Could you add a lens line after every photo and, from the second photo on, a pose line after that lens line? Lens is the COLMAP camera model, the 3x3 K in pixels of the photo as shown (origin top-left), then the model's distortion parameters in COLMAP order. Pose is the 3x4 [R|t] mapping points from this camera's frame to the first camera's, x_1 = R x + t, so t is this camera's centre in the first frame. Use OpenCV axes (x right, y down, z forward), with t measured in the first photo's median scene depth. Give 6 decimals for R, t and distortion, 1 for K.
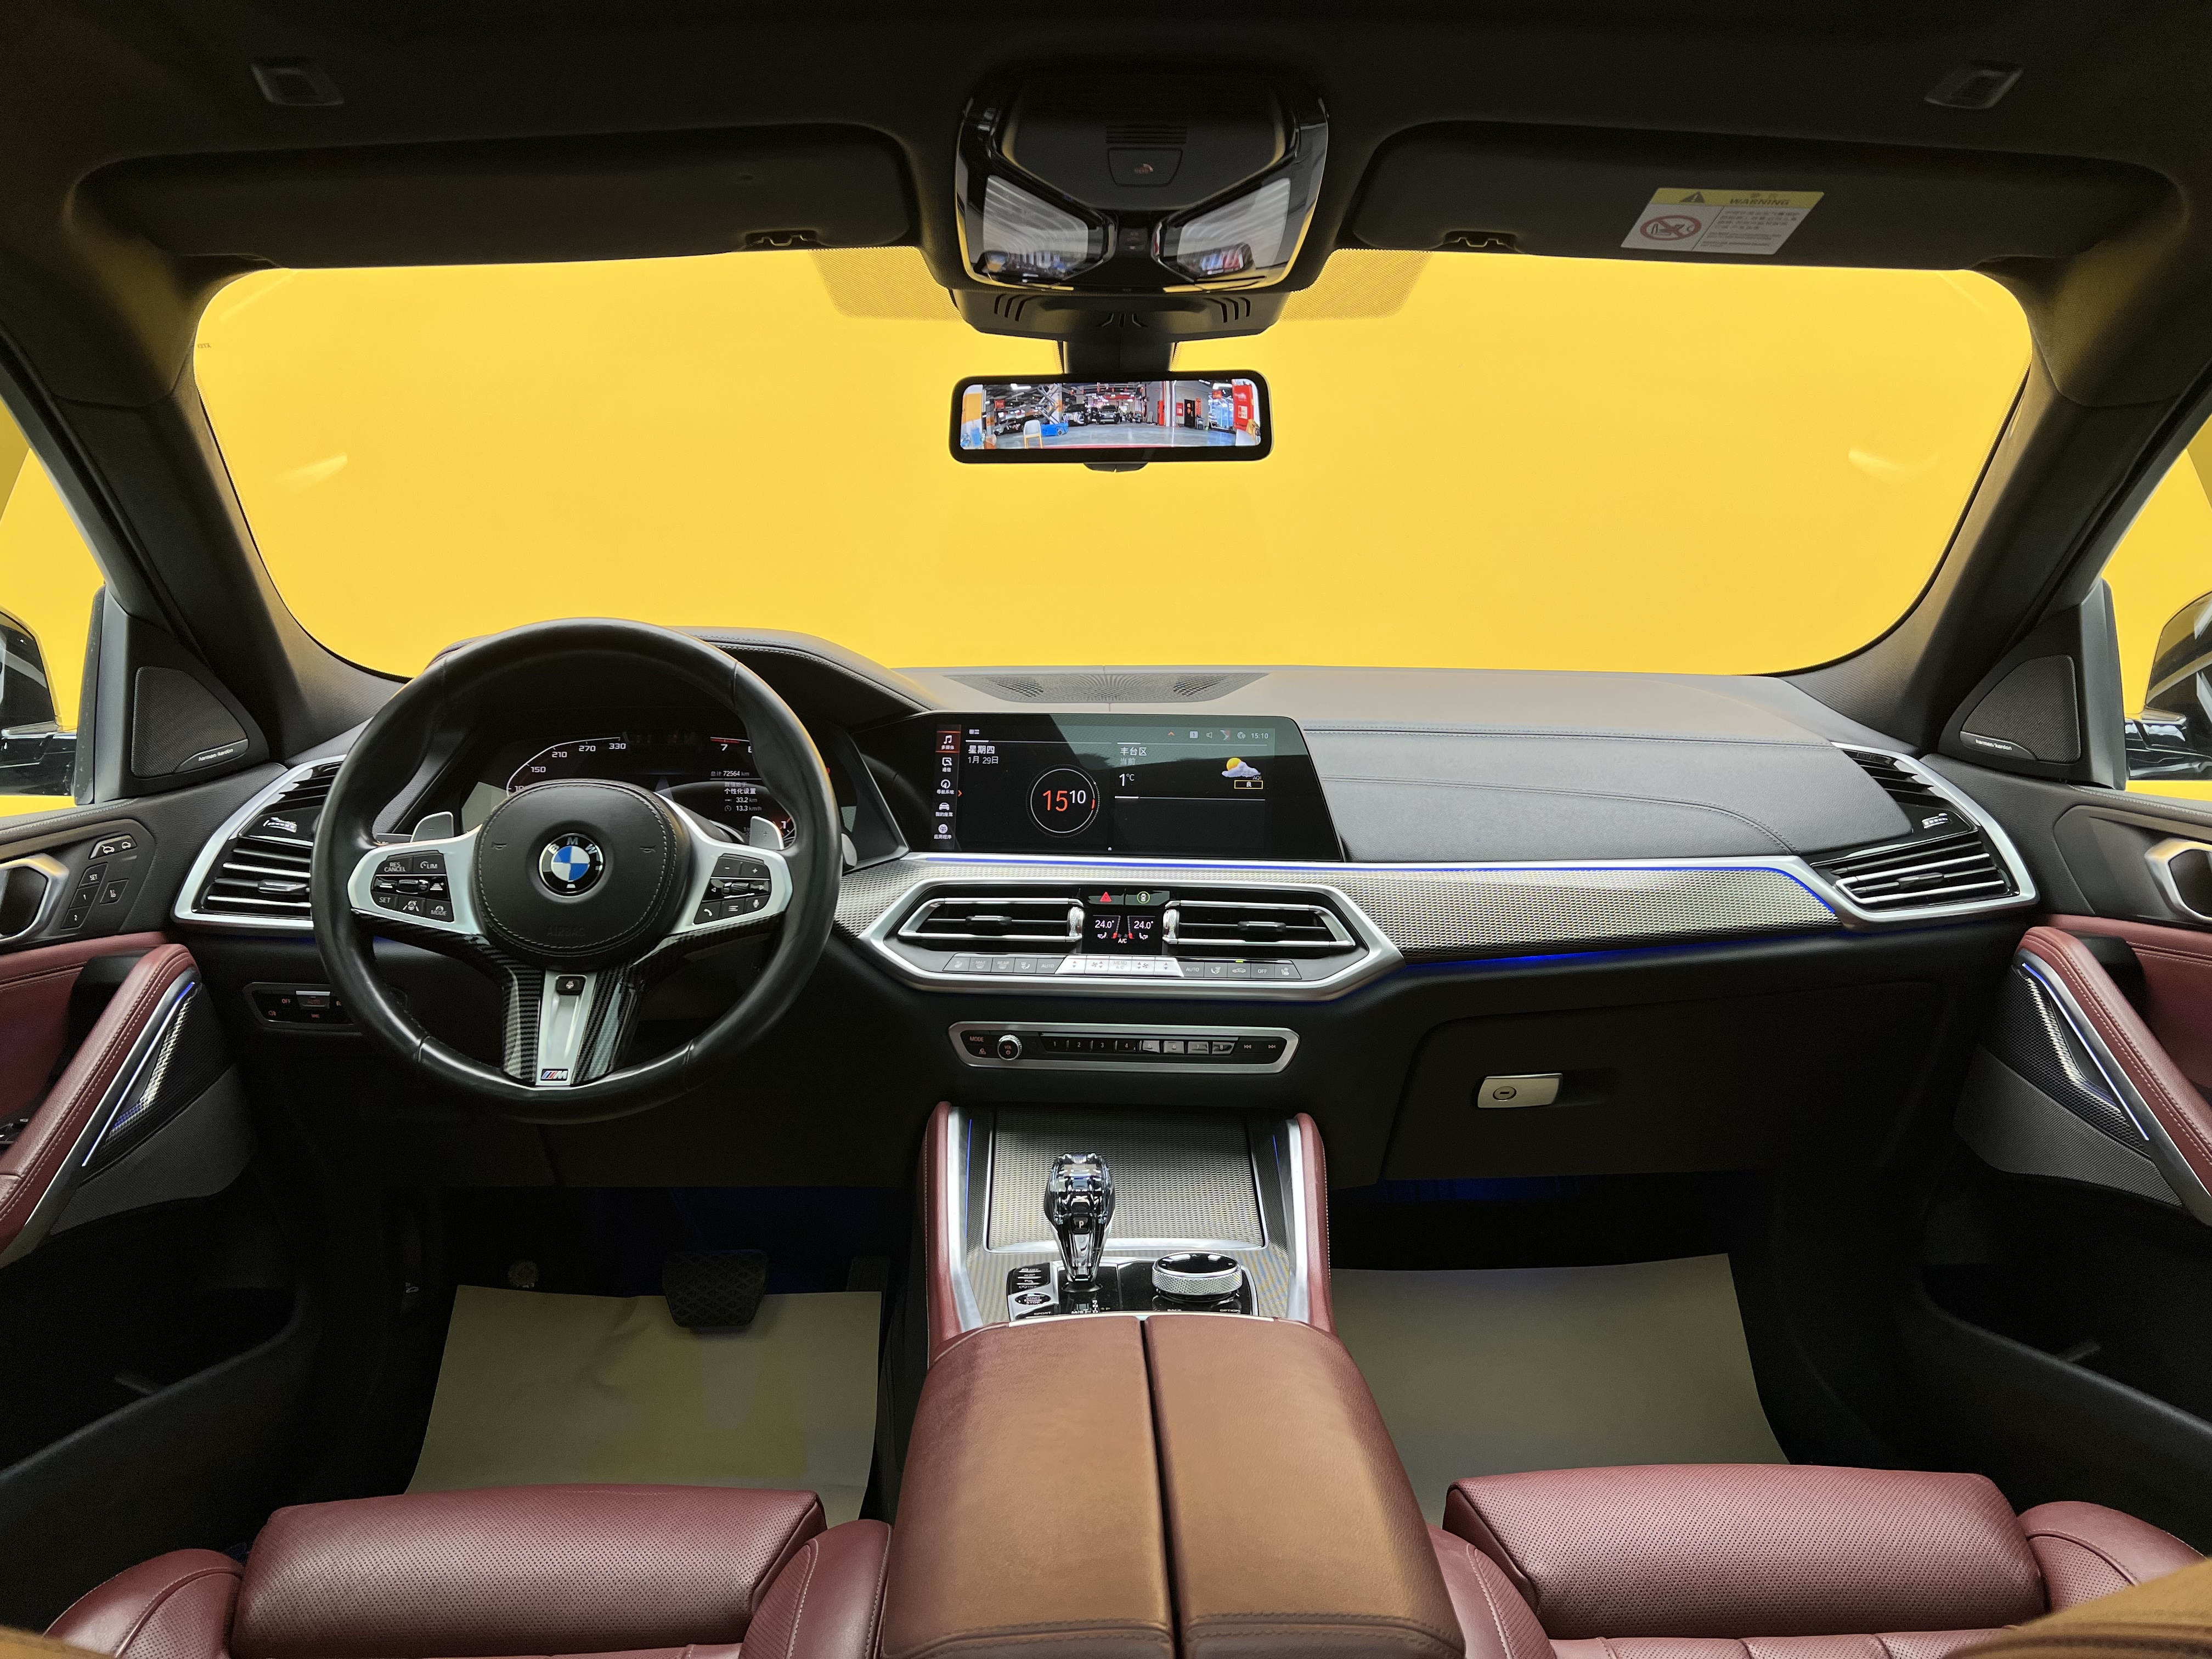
lens RADIAL K [[1617.9, 0, 1107.7], [0, 1617.9, 848.8], [0, 0, 1]] dist [0.107847, -0.168715]
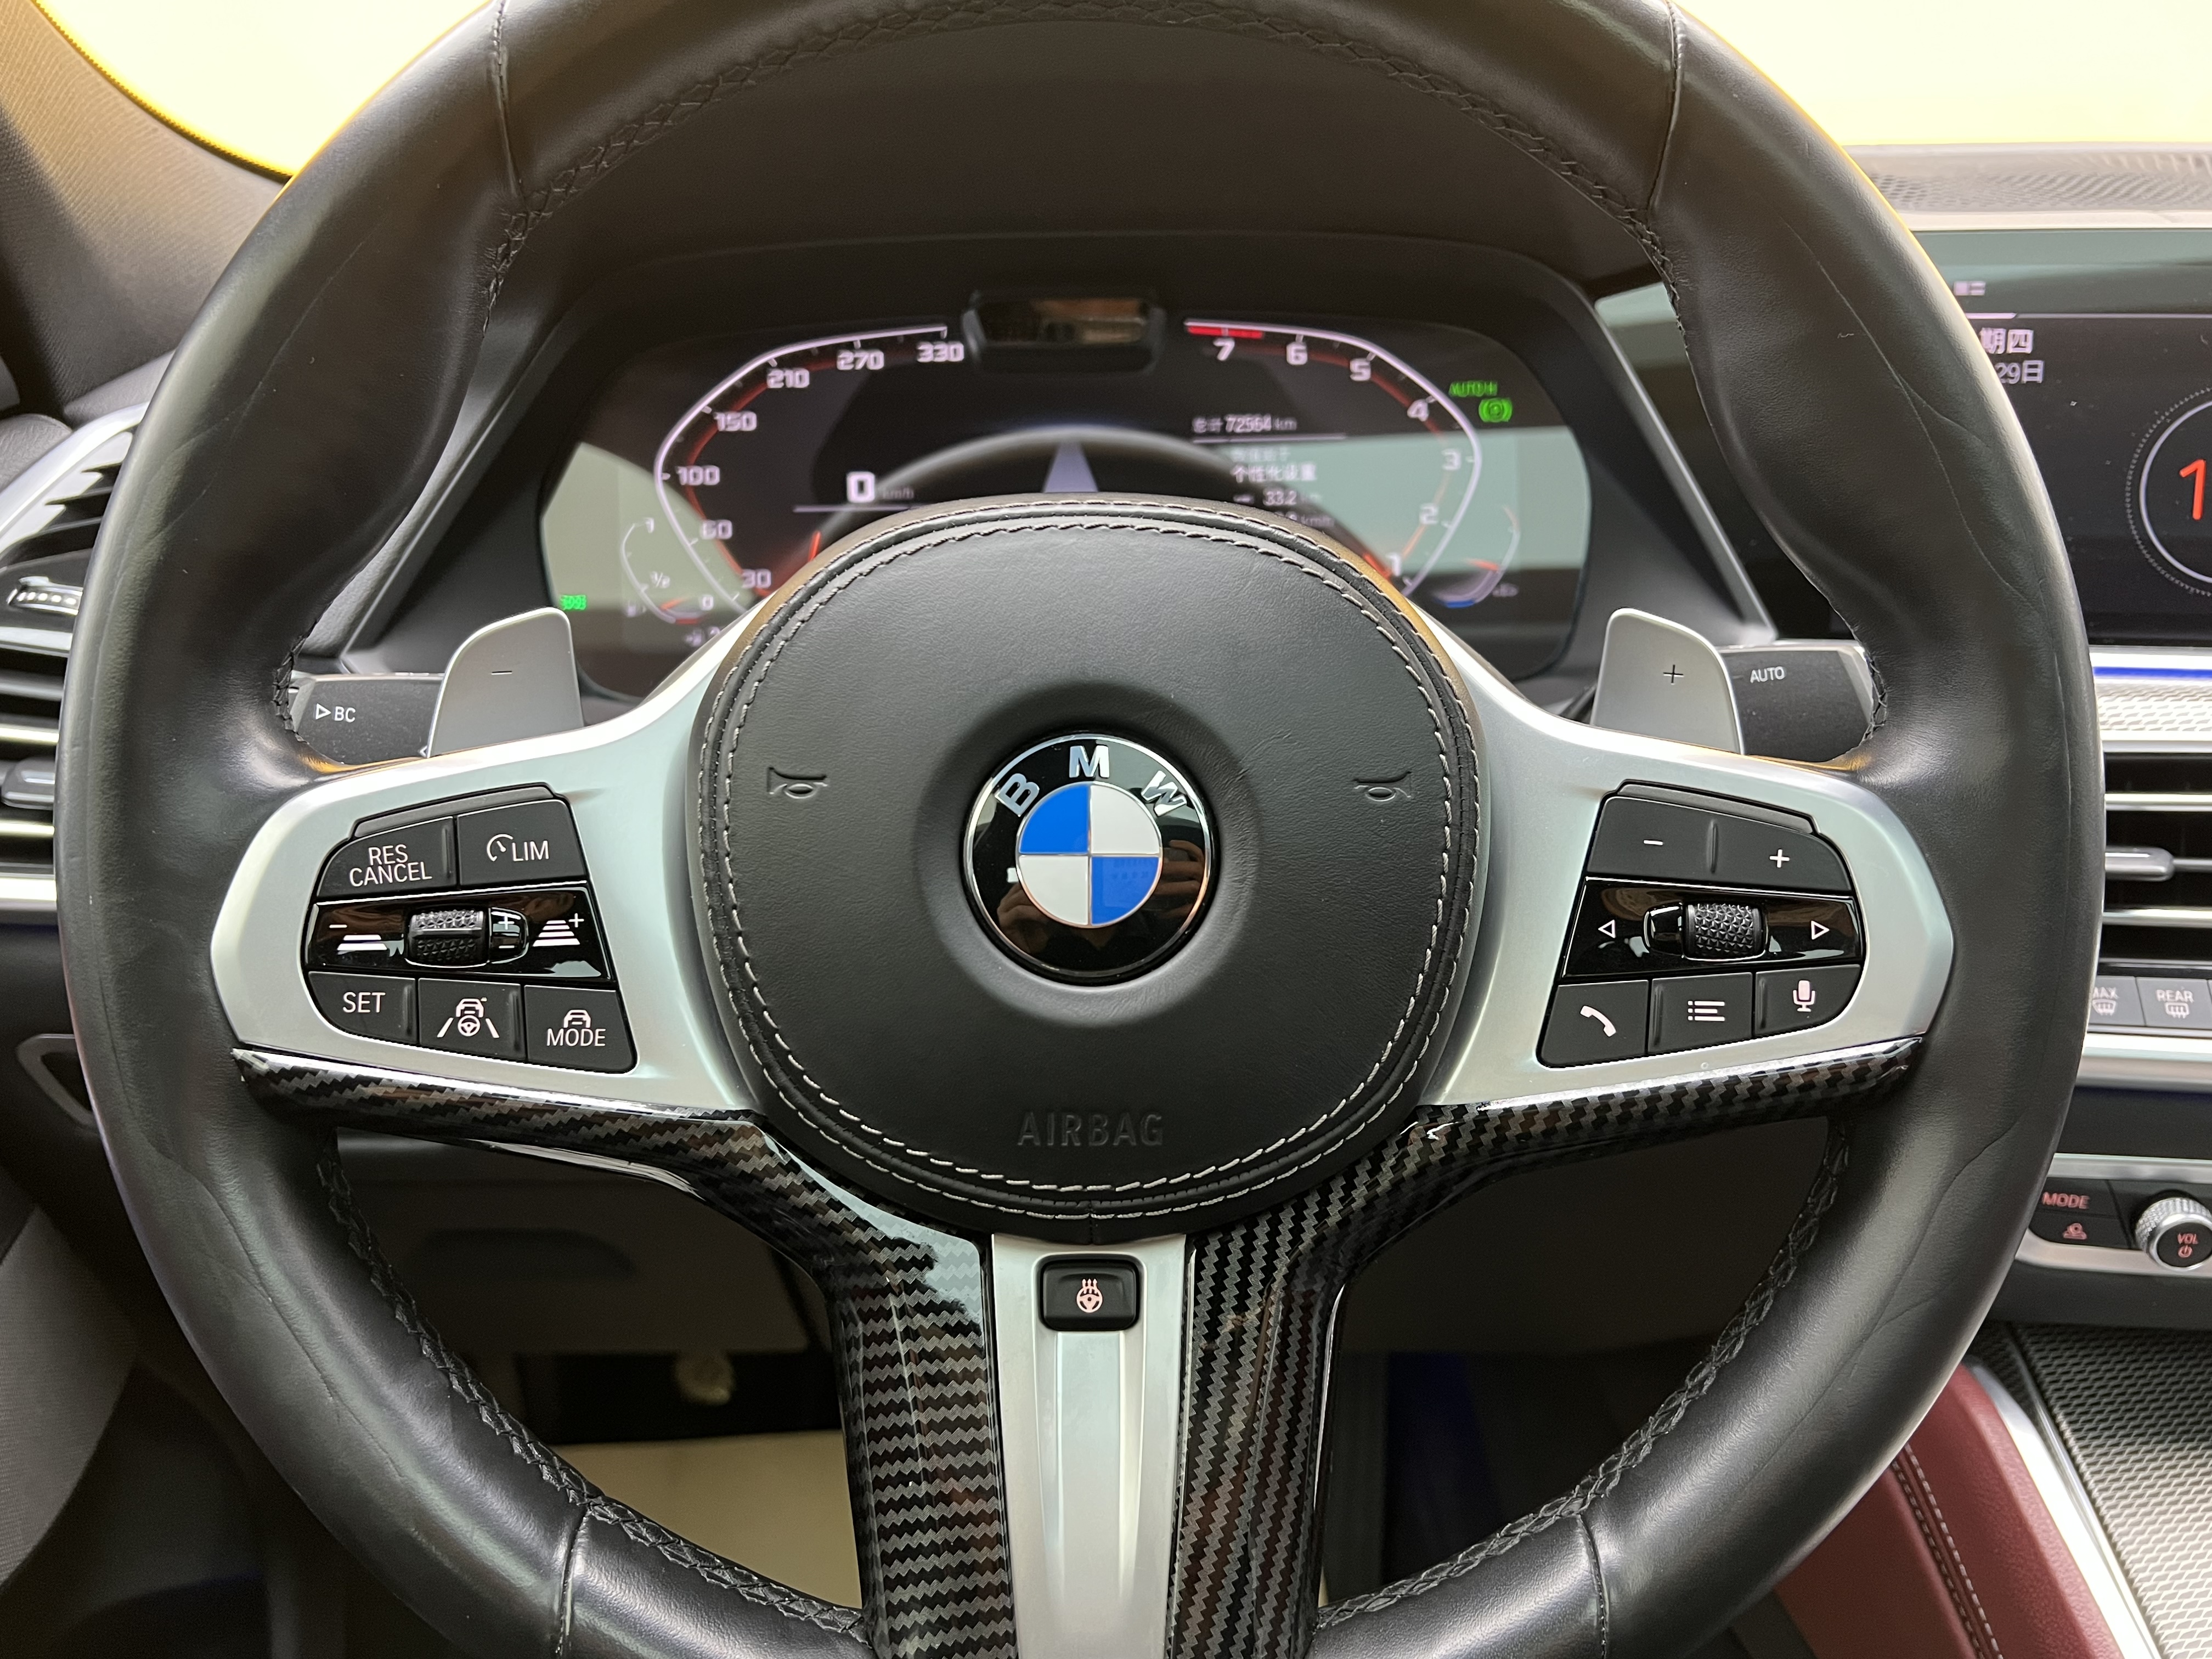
lens RADIAL K [[1722.9, 0, 1103.2], [0, 1722.9, 833.3], [0, 0, 1]] dist [0.035751, -0.085208]
pose [[0.999853, -0.012697, -0.011486, -0.289482], [0.014871, 0.976496, 0.215021, -0.044834], [0.008486, -0.215160, 0.976542, 0.668820]]
